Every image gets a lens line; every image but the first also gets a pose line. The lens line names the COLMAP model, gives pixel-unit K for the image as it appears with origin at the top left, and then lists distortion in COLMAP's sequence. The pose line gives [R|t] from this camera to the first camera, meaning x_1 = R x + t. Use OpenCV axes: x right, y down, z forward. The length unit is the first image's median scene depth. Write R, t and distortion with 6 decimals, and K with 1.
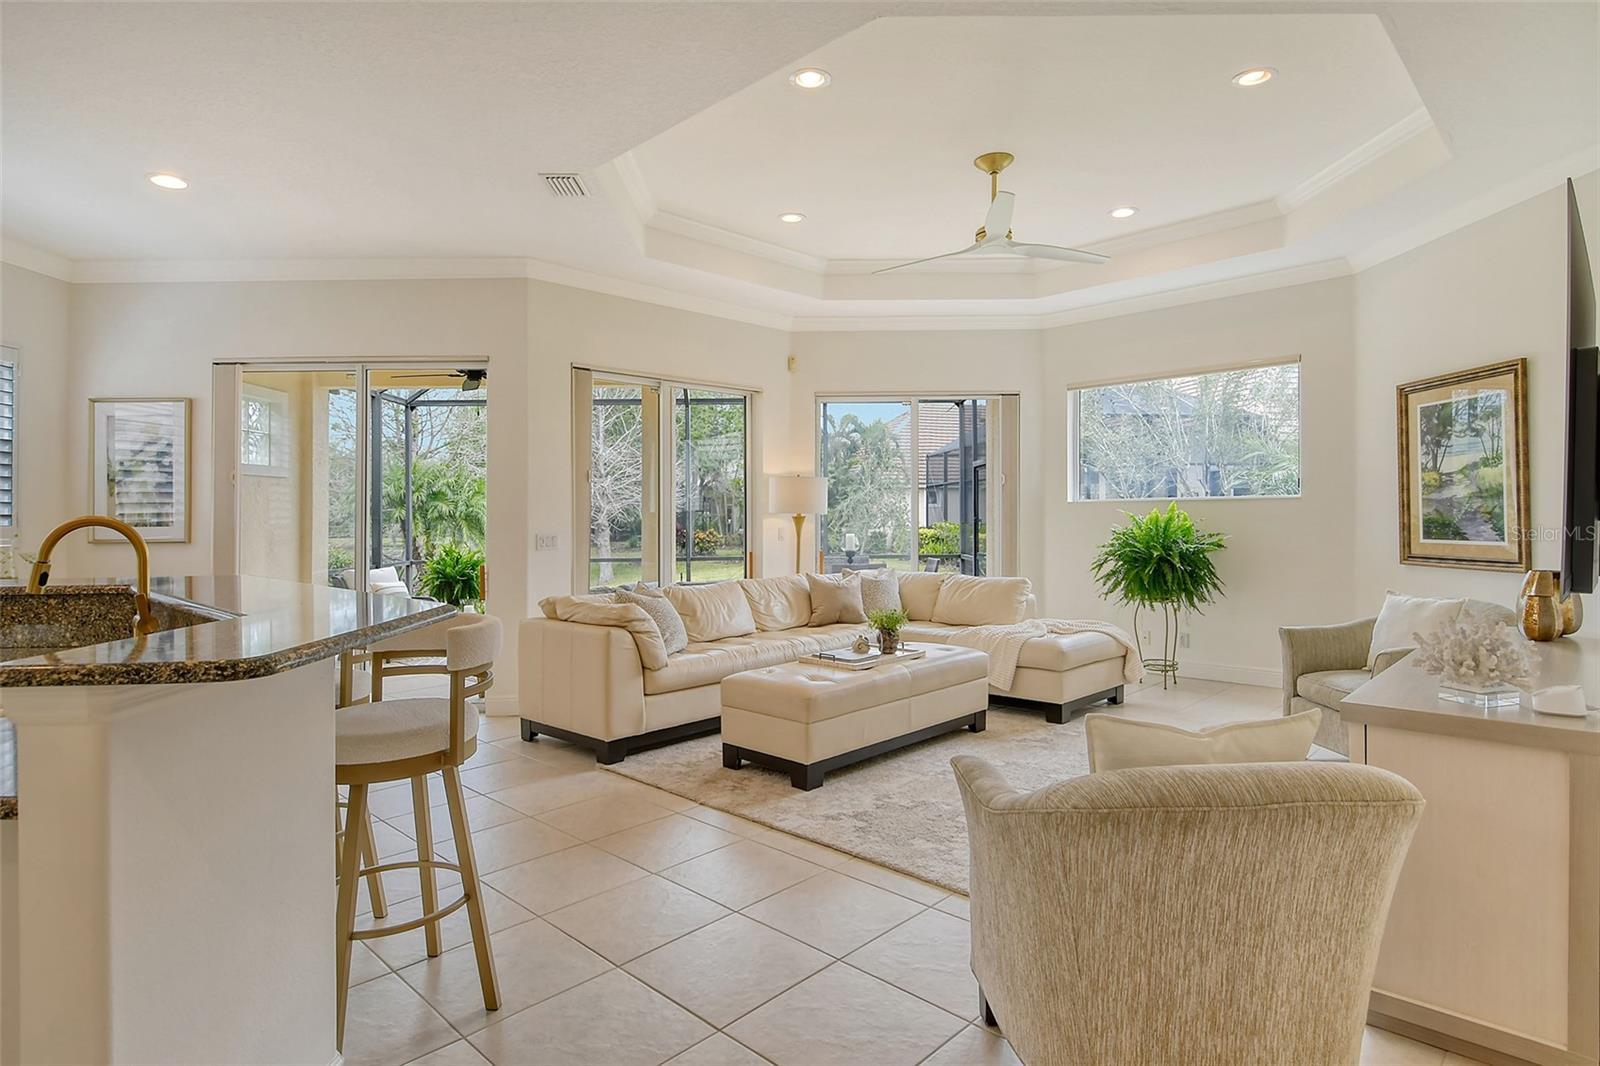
lens RADIAL K [[865.8, 0, 801.9], [0, 865.8, 498.1], [0, 0, 1]] dist [-0.002482, -0.000988]
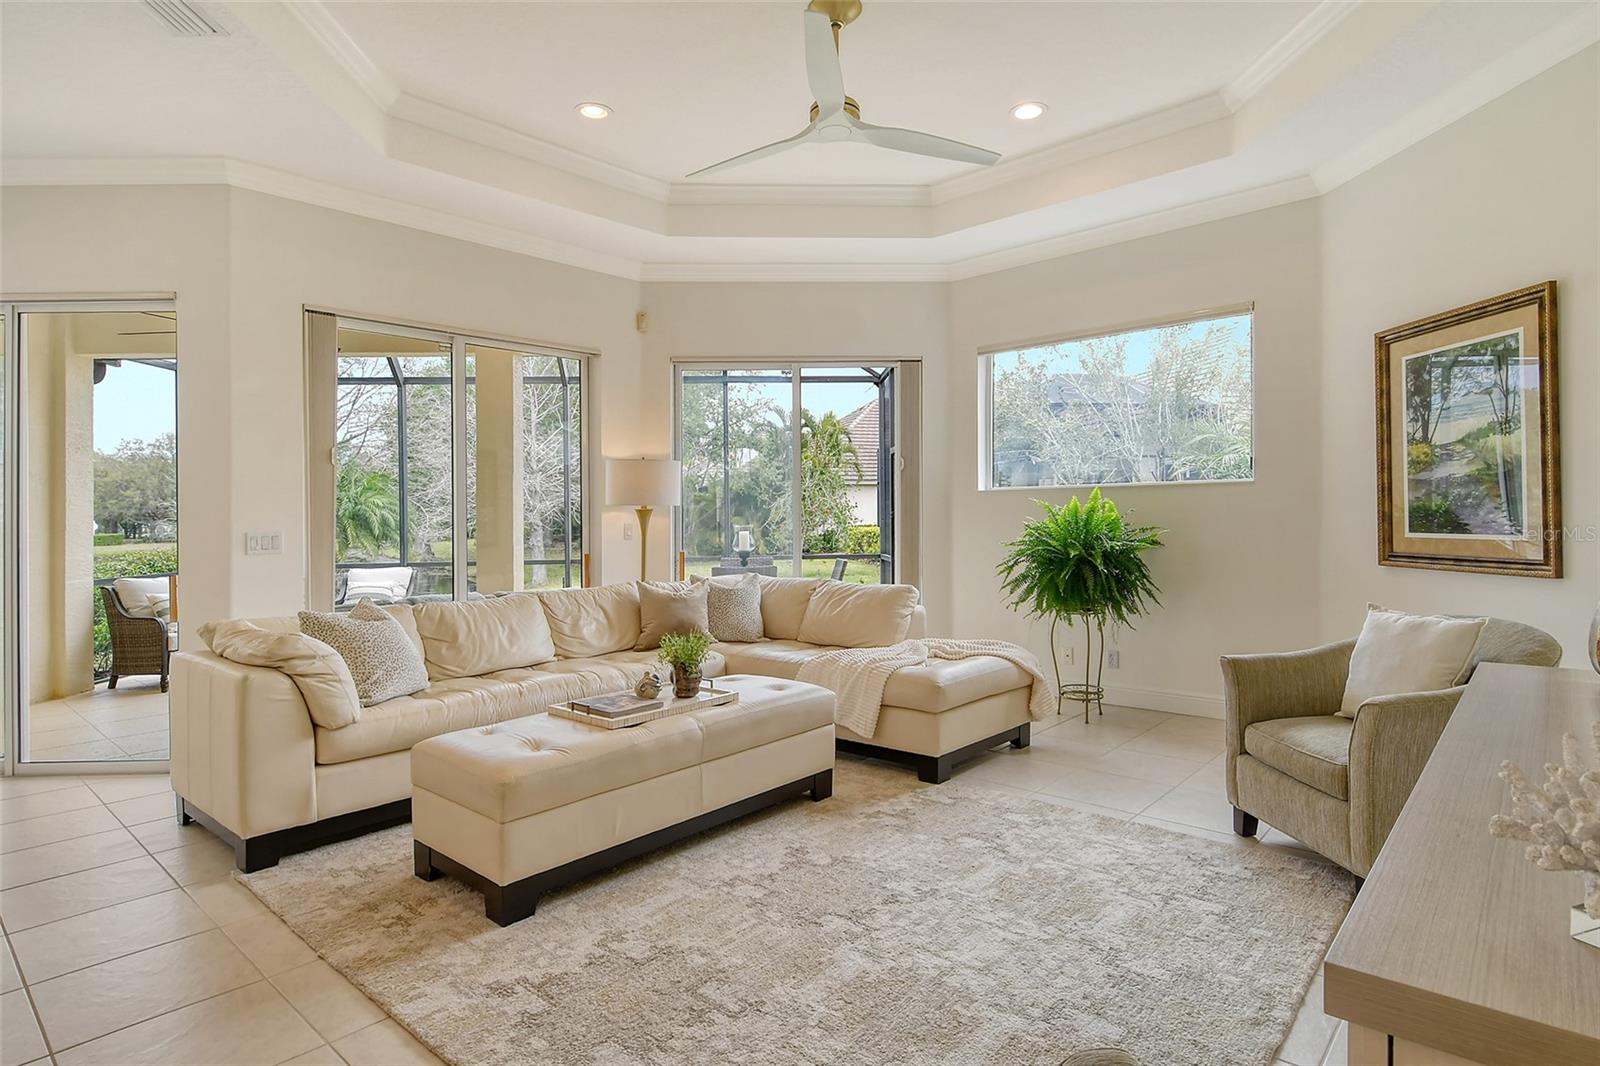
lens RADIAL K [[867.9, 0, 810.1], [0, 867.9, 506.0], [0, 0, 1]] dist [0.000803, -0.000799]
pose [[0.998951, -0.004498, 0.045567, 0.154872], [0.004022, 0.999937, 0.010519, 0.013766], [-0.045611, -0.010324, 0.998906, 0.257716]]
